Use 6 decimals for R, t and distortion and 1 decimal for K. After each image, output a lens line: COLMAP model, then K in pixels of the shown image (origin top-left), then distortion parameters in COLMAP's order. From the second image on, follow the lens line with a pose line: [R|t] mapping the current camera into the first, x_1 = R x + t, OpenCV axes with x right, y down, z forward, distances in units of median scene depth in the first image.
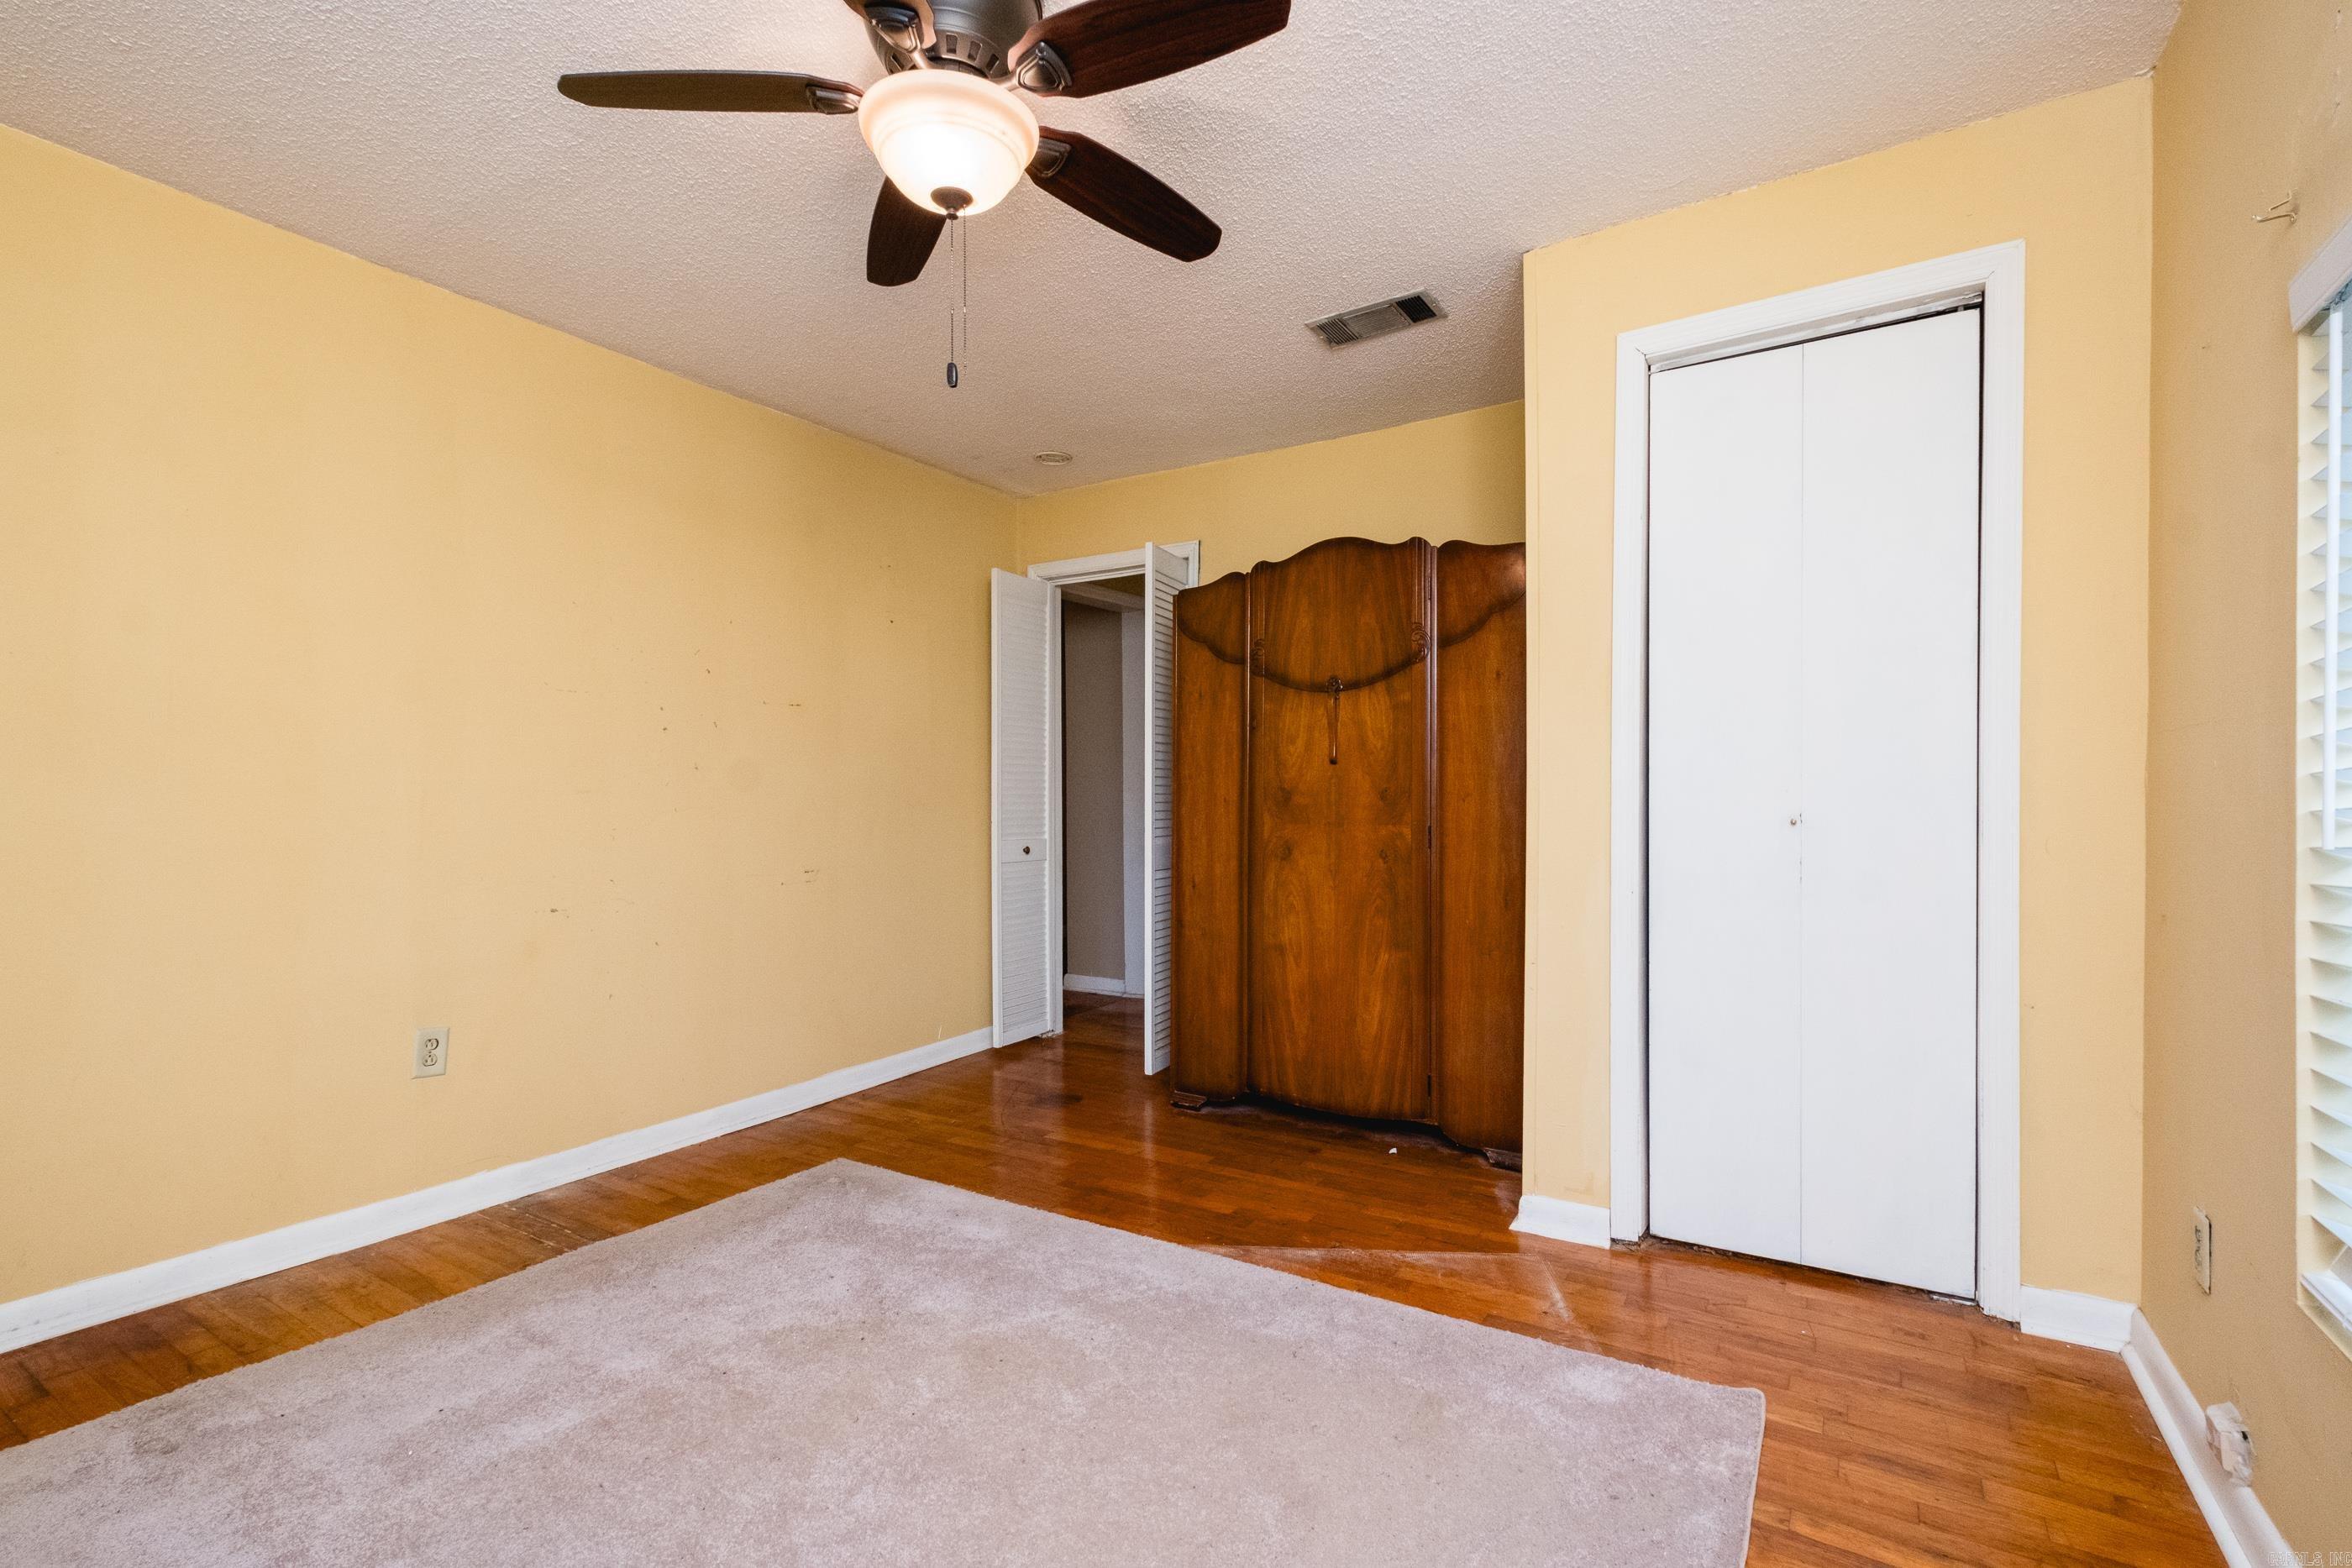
lens RADIAL K [[1027.1, 0, 1177.6], [0, 1027.1, 809.2], [0, 0, 1]] dist [0.001084, -0.000230]
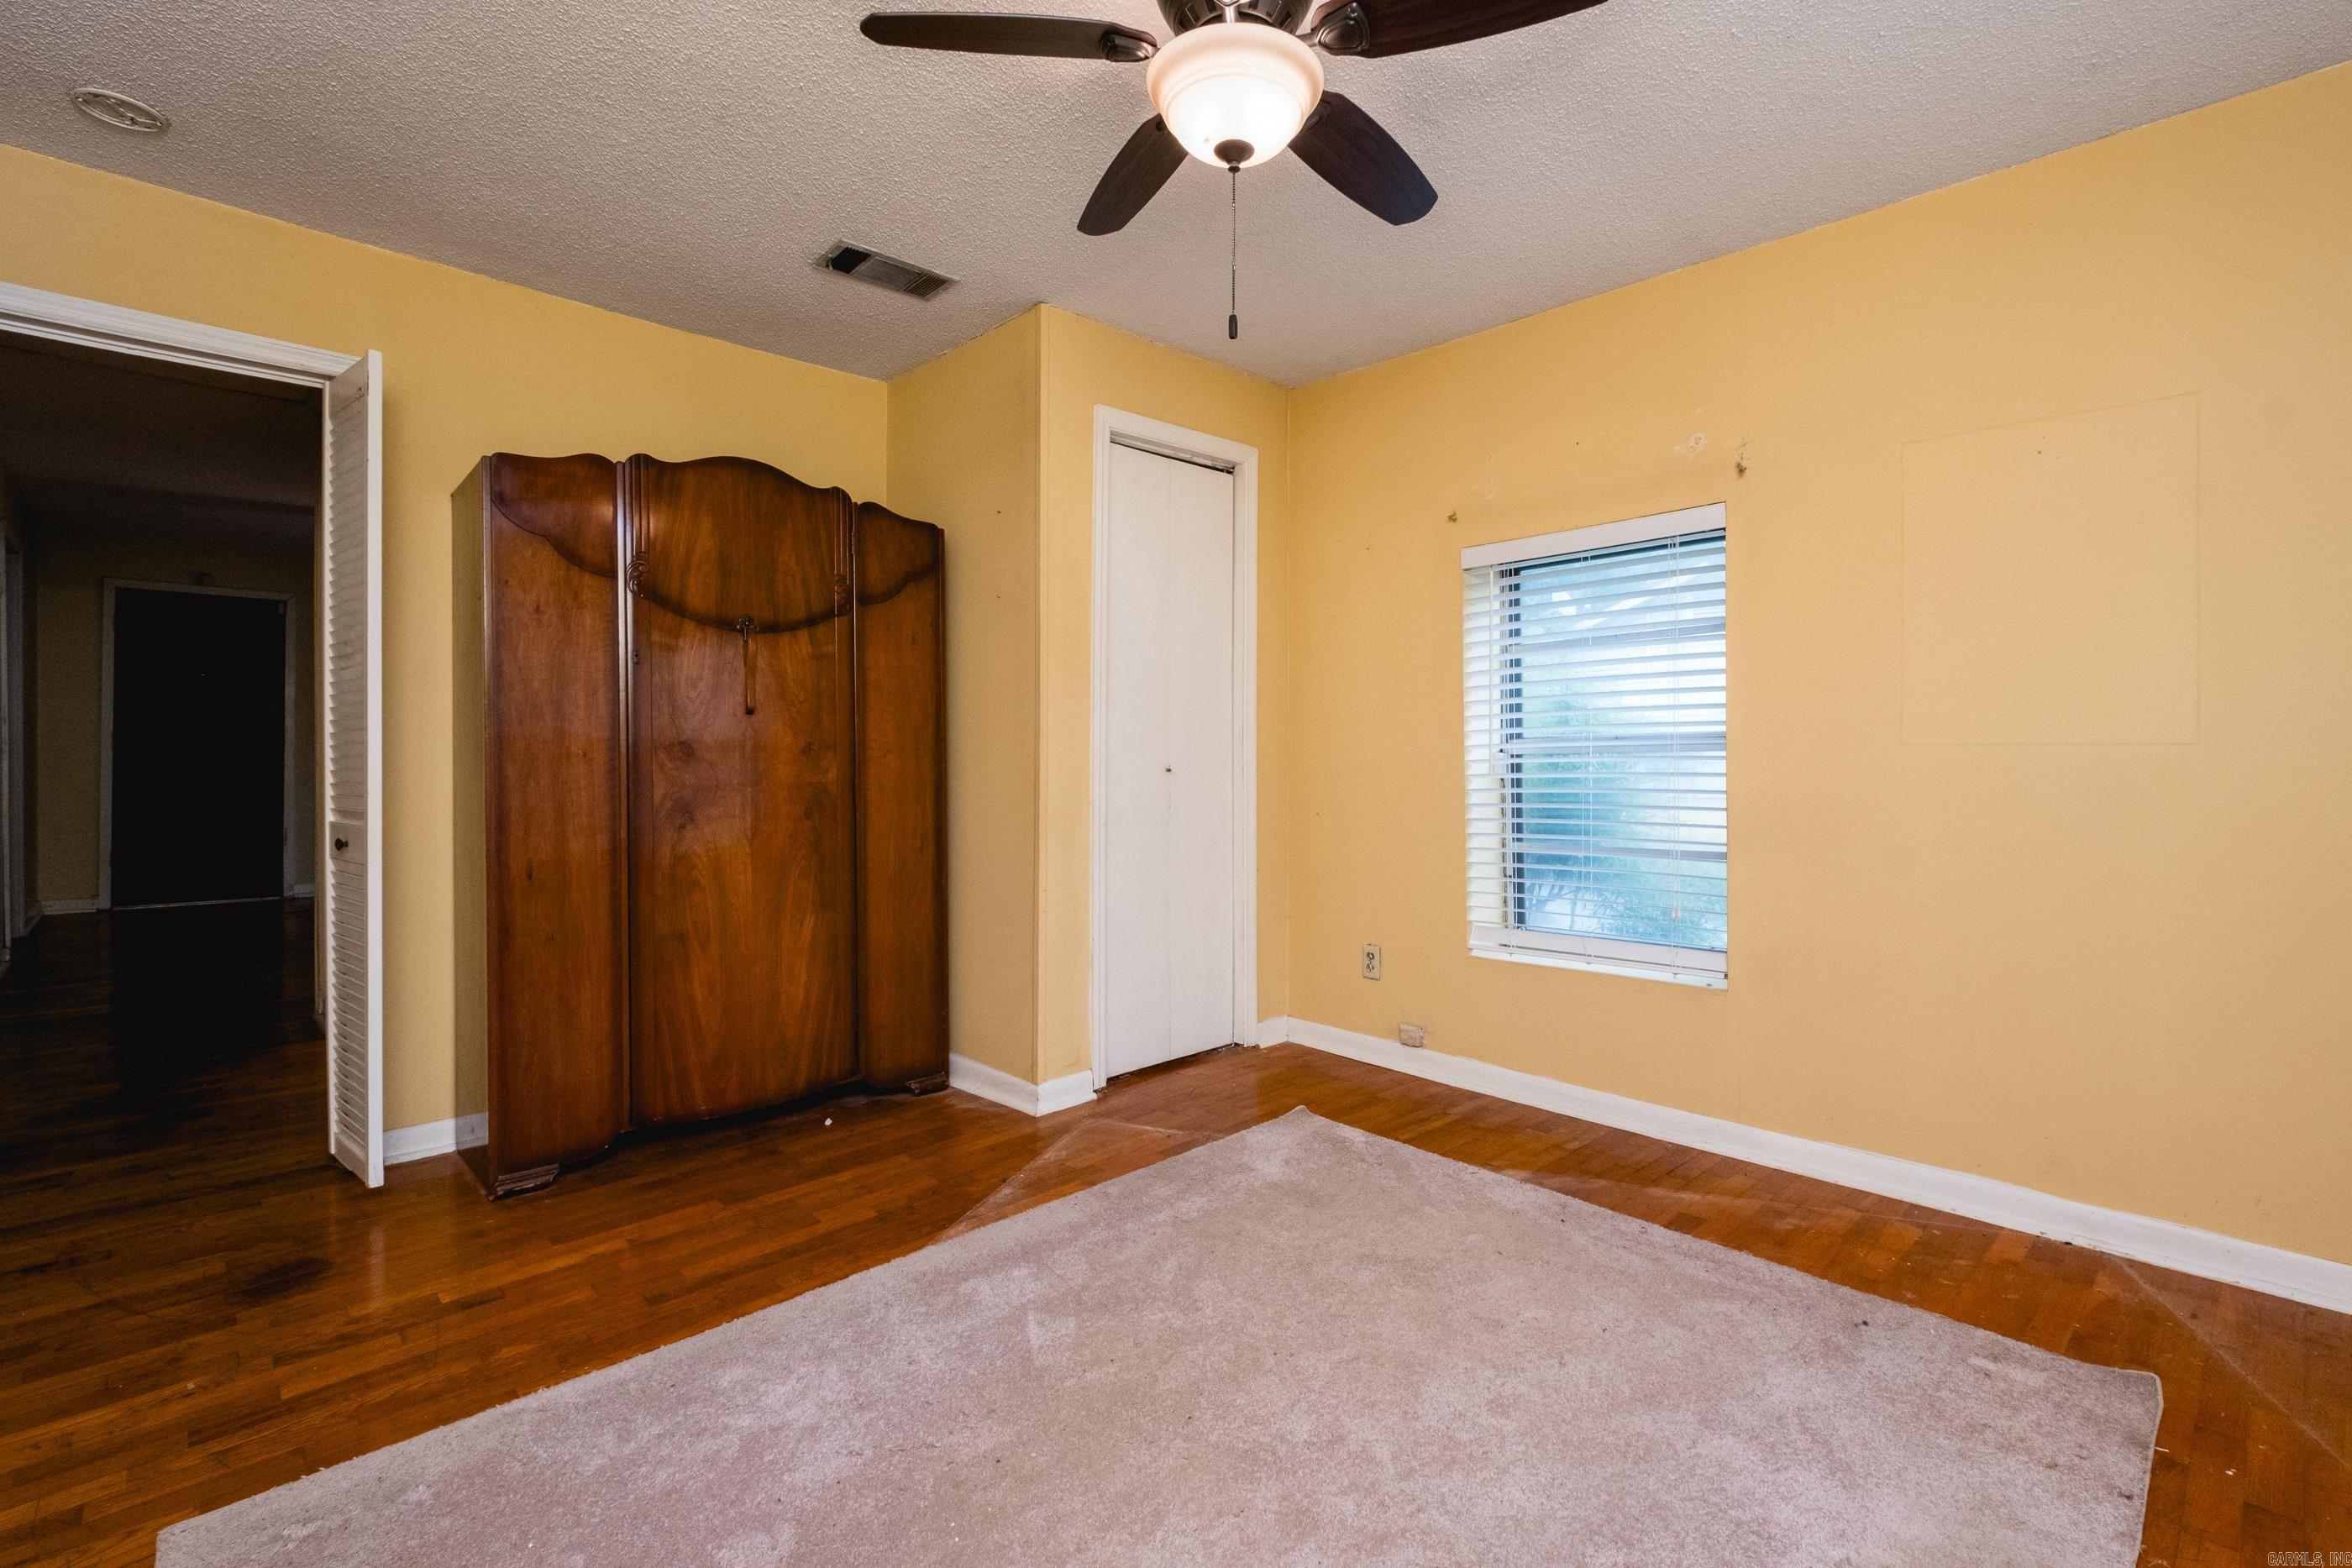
lens RADIAL K [[1061.3, 0, 1175.8], [0, 1061.3, 759.5], [0, 0, 1]] dist [0.002672, 0.000000]
pose [[0.243367, 0.000927, 0.969934, -0.662146], [0.007866, 0.999965, -0.002930, 0.000710], [-0.969902, 0.008343, 0.243351, 0.434861]]
